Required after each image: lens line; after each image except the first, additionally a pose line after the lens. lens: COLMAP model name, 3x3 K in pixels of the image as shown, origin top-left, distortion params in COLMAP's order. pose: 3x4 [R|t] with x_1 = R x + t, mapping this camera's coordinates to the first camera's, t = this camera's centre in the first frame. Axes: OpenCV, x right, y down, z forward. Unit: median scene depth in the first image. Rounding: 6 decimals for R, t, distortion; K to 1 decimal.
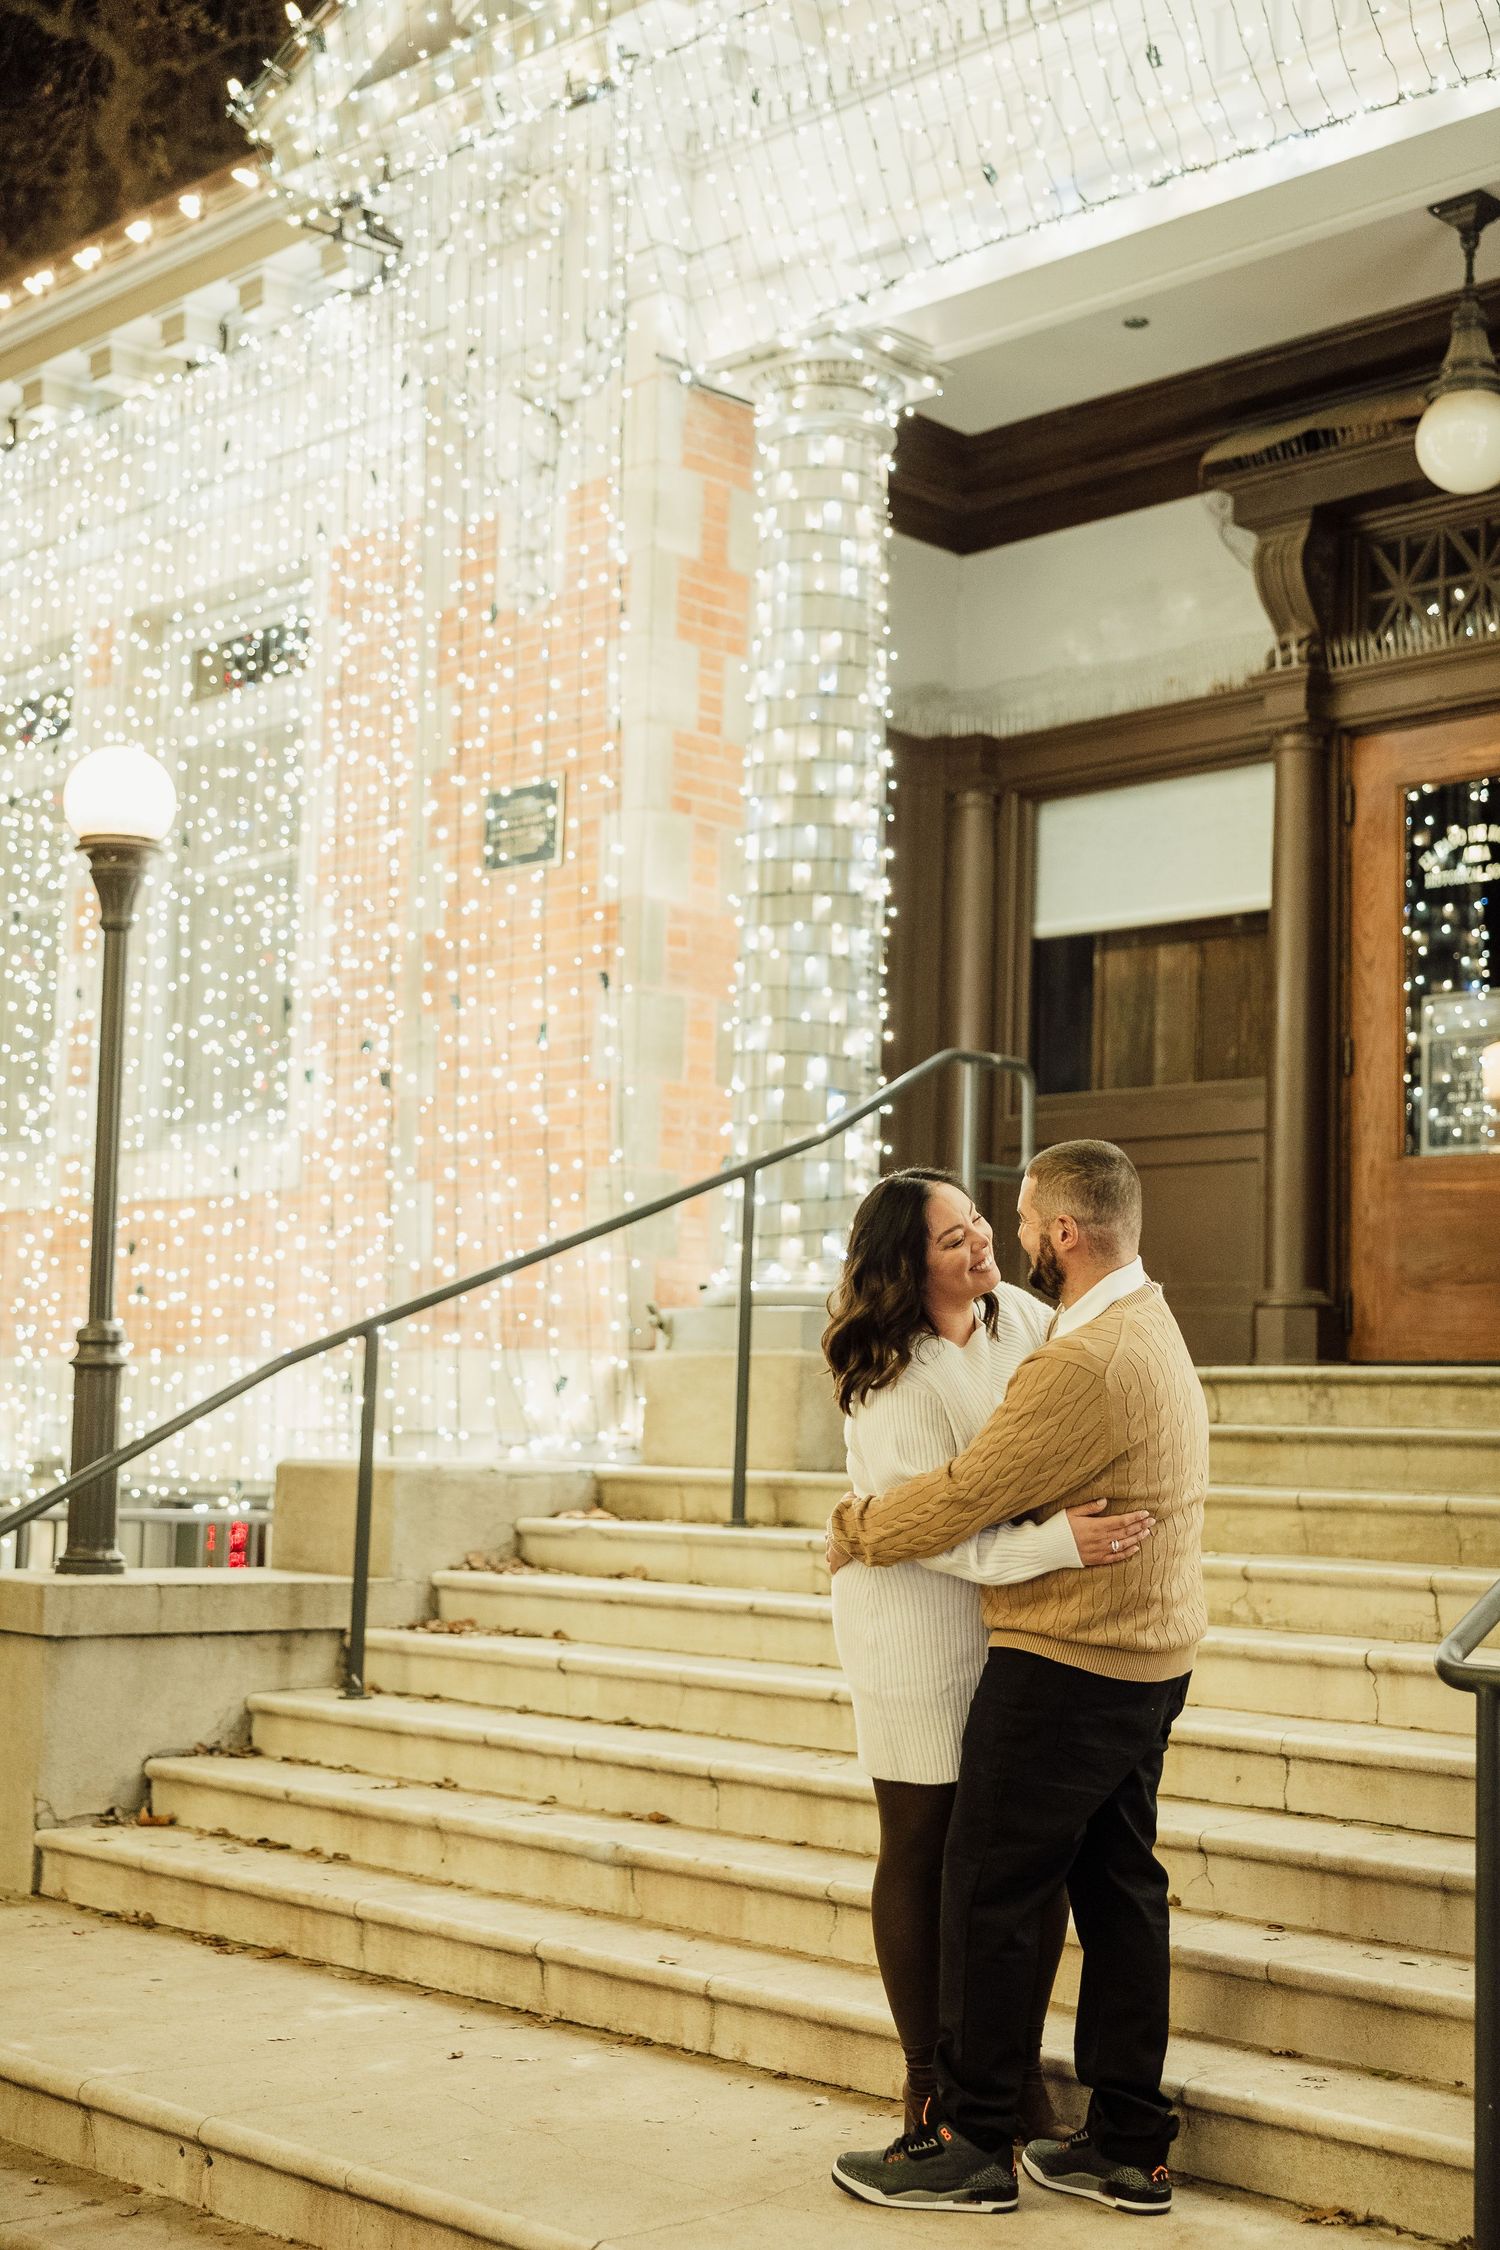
lens RADIAL K [[2881.6, 0, 750.0], [0, 2881.6, 1125.0], [0, 0, 1]] dist [0.006837, 0.005178]
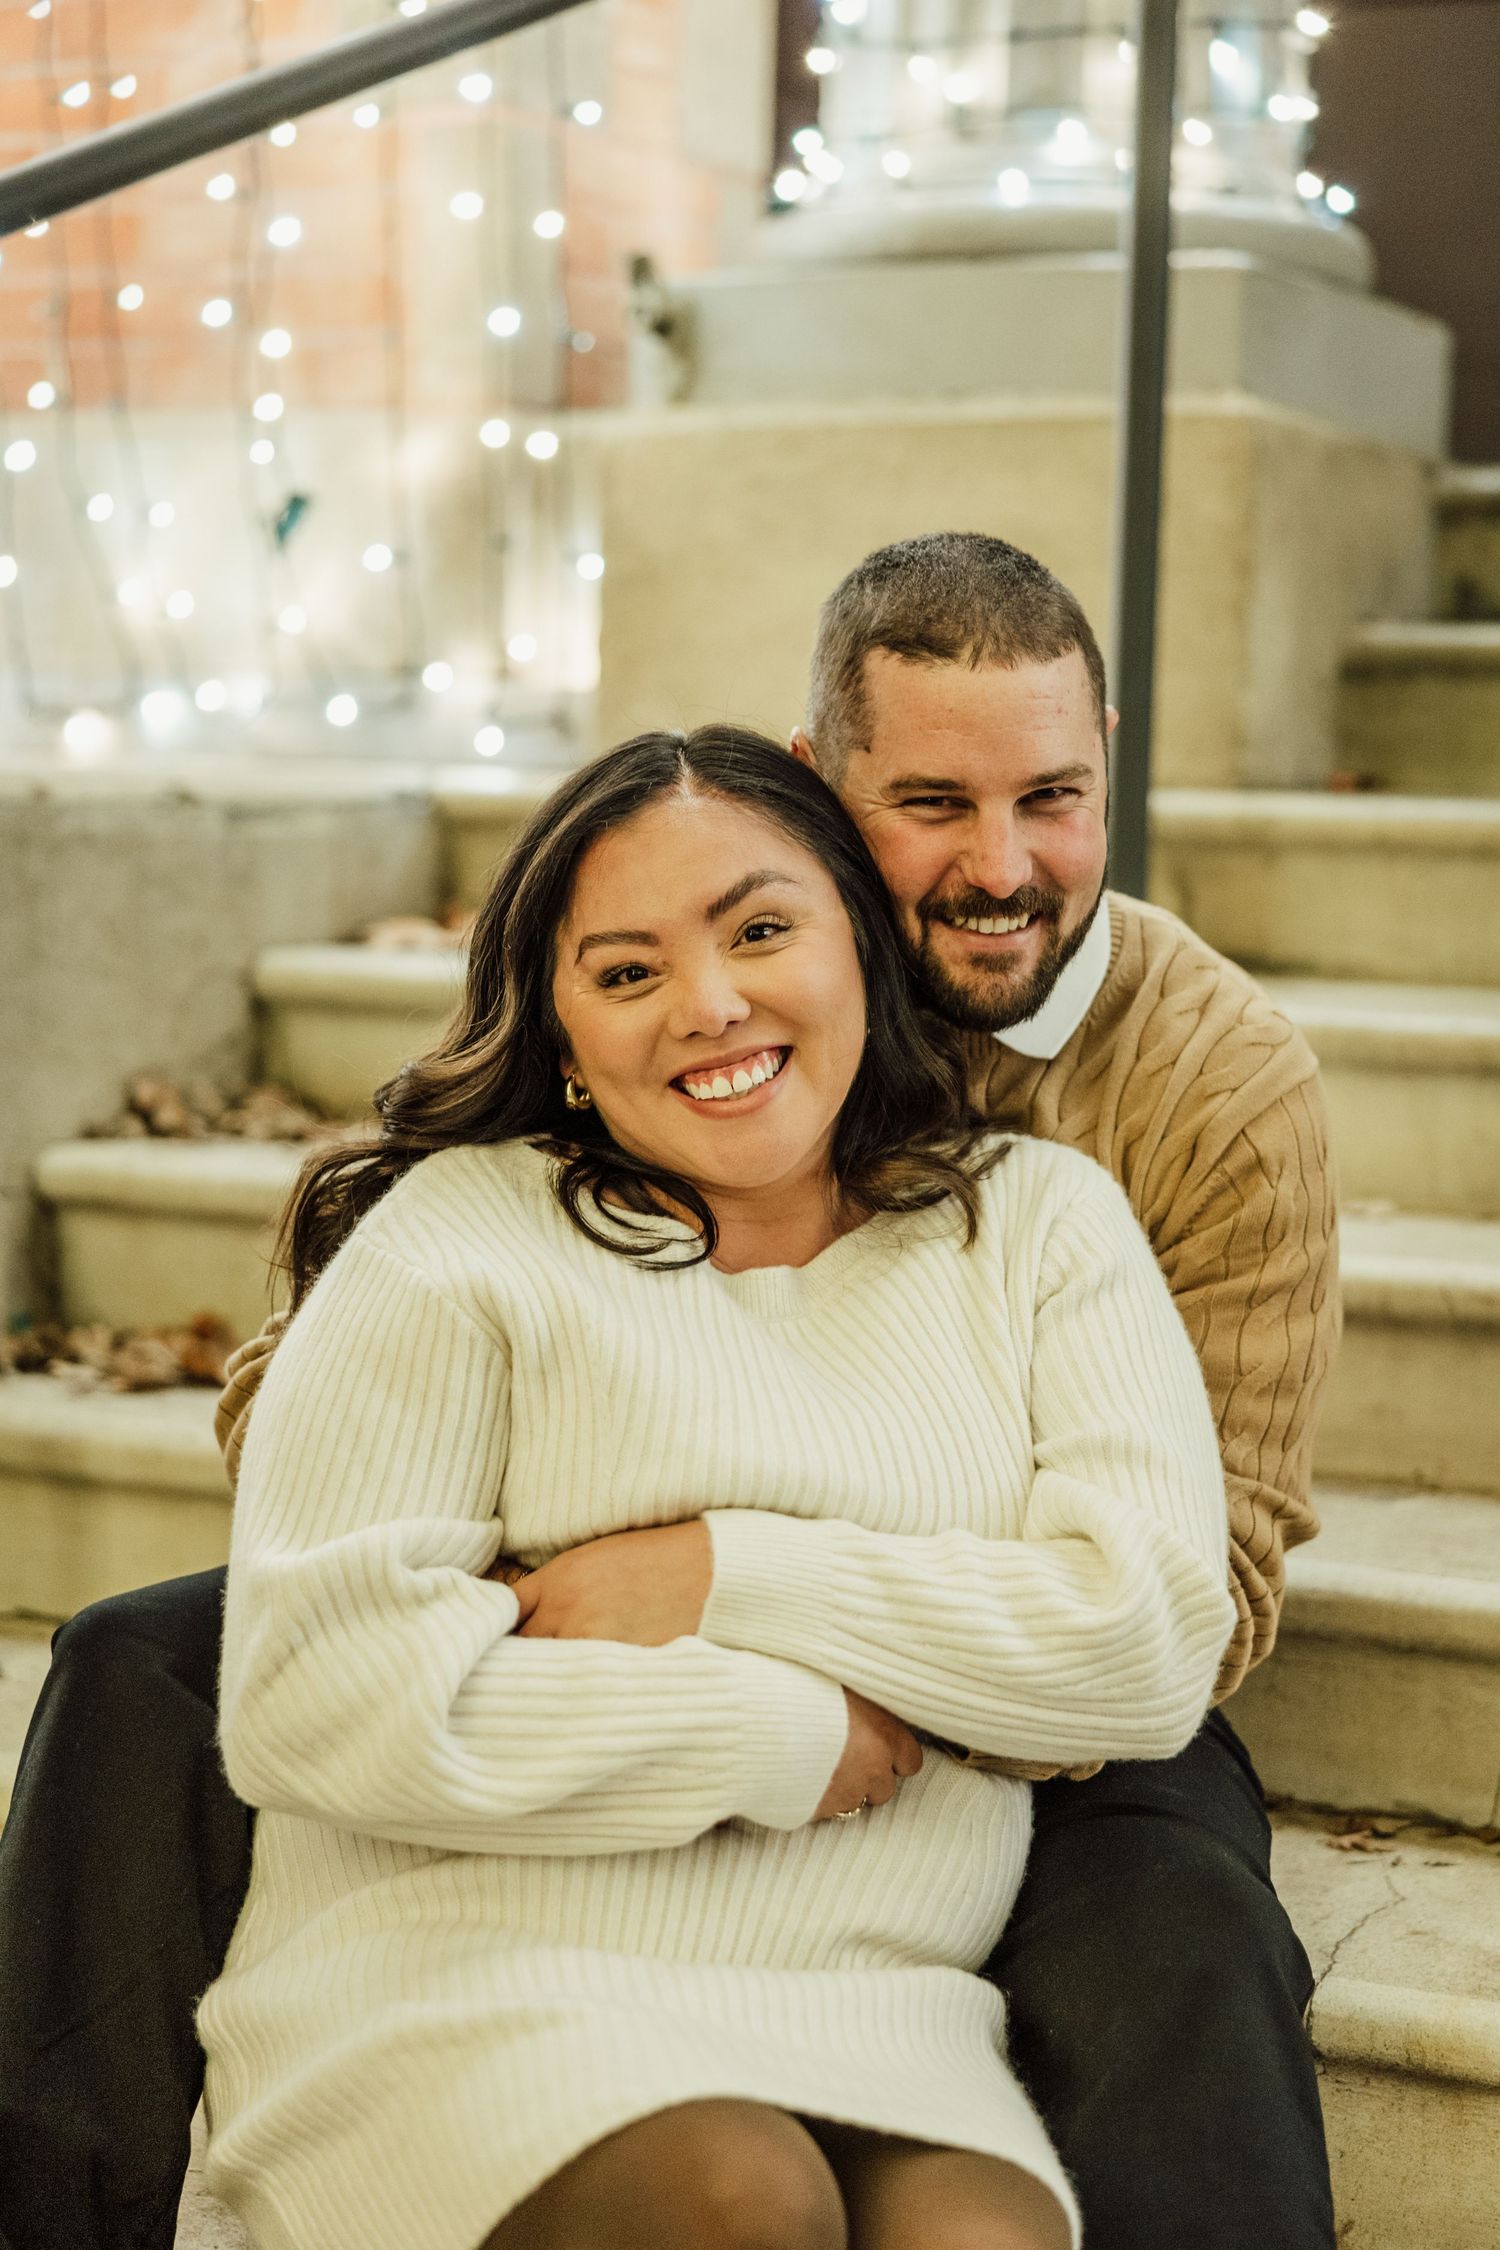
lens RADIAL K [[4035.8, 0, 750.0], [0, 4035.8, 1125.0], [0, 0, 1]] dist [0.011374, 0.070362]
pose [[0.951674, -0.030534, 0.305588, -0.154716], [-0.034229, 0.978300, 0.204348, 0.064074], [-0.305196, -0.204932, 0.929977, 0.569041]]
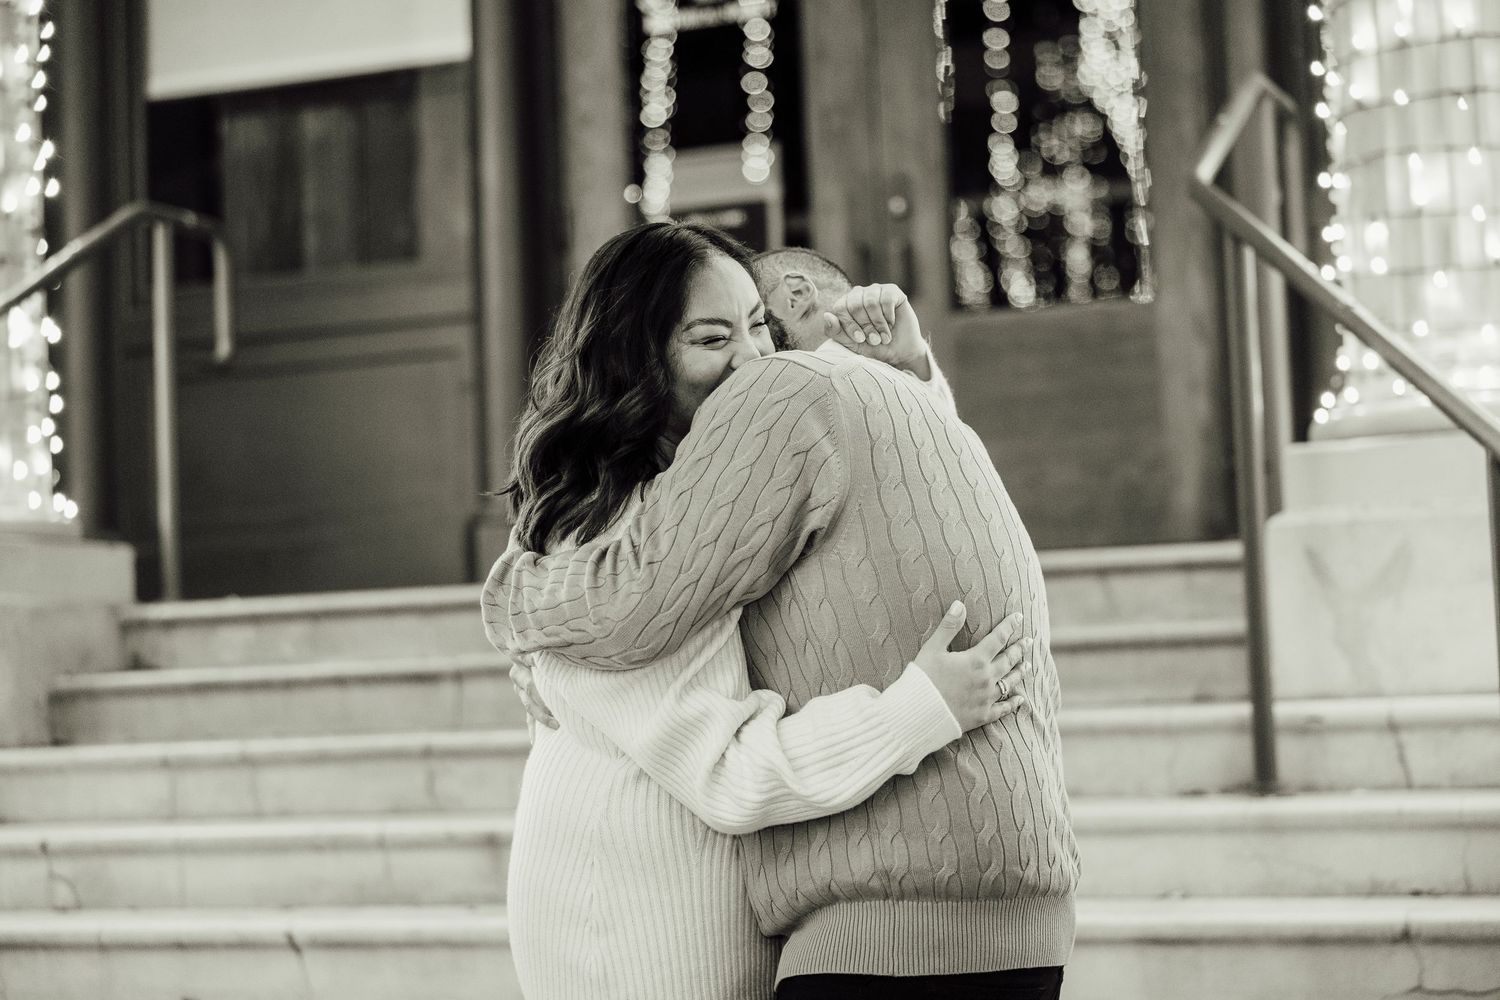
lens RADIAL K [[2794.2, 0, 750.0], [0, 2794.2, 500.0], [0, 0, 1]] dist [0.020679, 0.005333]
pose [[0.912805, -0.034807, 0.406909, -0.089962], [0.020673, 0.999022, 0.039083, 0.027382], [-0.407872, -0.027263, 0.912632, 0.232329]]
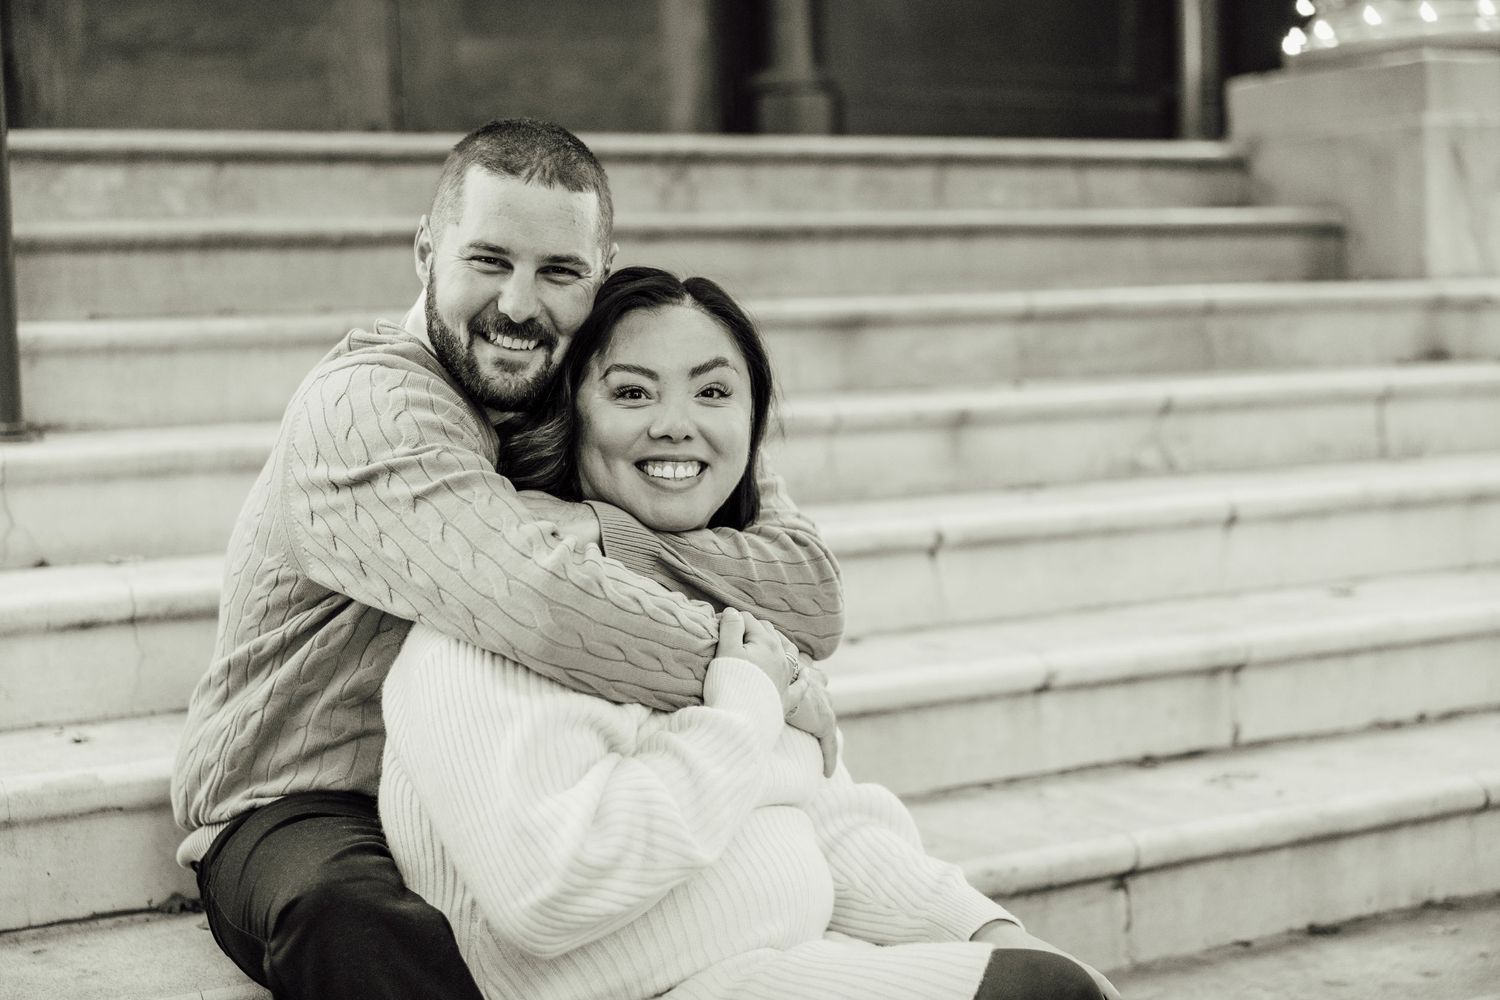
lens RADIAL K [[2247.4, 0, 751.6], [0, 2247.4, 499.5], [0, 0, 1]] dist [0.015751, 0.030434]
pose [[0.270171, -0.116300, 0.955763, -0.302307], [-0.067908, 0.987904, 0.139406, 0.080968], [-0.960415, -0.102567, 0.259005, 0.717902]]
